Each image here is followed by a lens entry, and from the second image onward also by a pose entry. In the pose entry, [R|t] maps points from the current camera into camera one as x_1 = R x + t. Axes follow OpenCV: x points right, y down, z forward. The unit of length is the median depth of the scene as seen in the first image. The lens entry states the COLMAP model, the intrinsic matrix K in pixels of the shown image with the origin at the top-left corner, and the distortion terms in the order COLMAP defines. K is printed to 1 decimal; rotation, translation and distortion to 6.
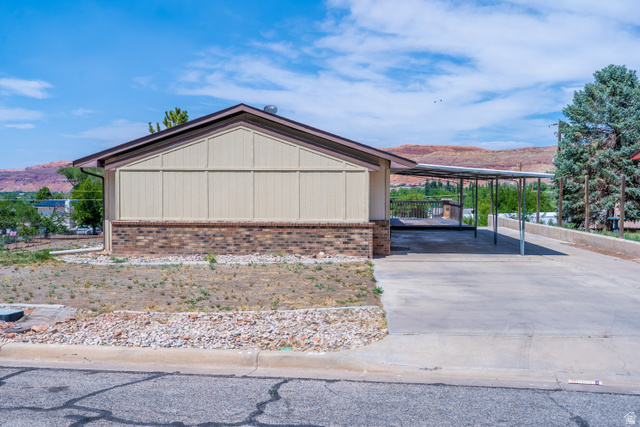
lens RADIAL K [[635.5, 0, 322.7], [0, 635.5, 208.8], [0, 0, 1]] dist [0.000143, 0.000000]
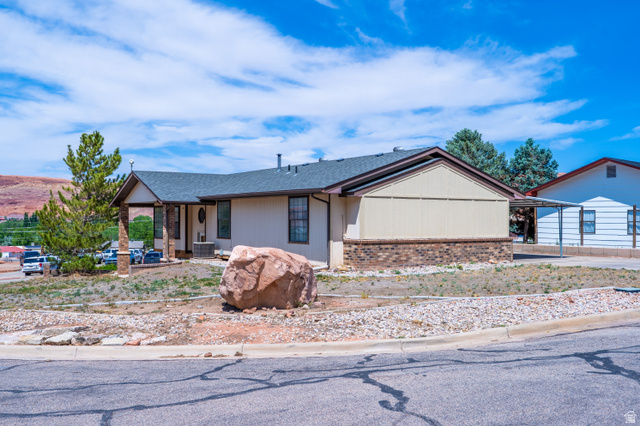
lens RADIAL K [[635.5, 0, 326.9], [0, 635.5, 216.4], [0, 0, 1]] dist [0.000143, 0.000000]
pose [[0.811894, 0.001668, 0.583802, -1.058513], [0.022640, 0.999154, -0.034339, 0.014164], [-0.583366, 0.041097, 0.811169, 0.097160]]
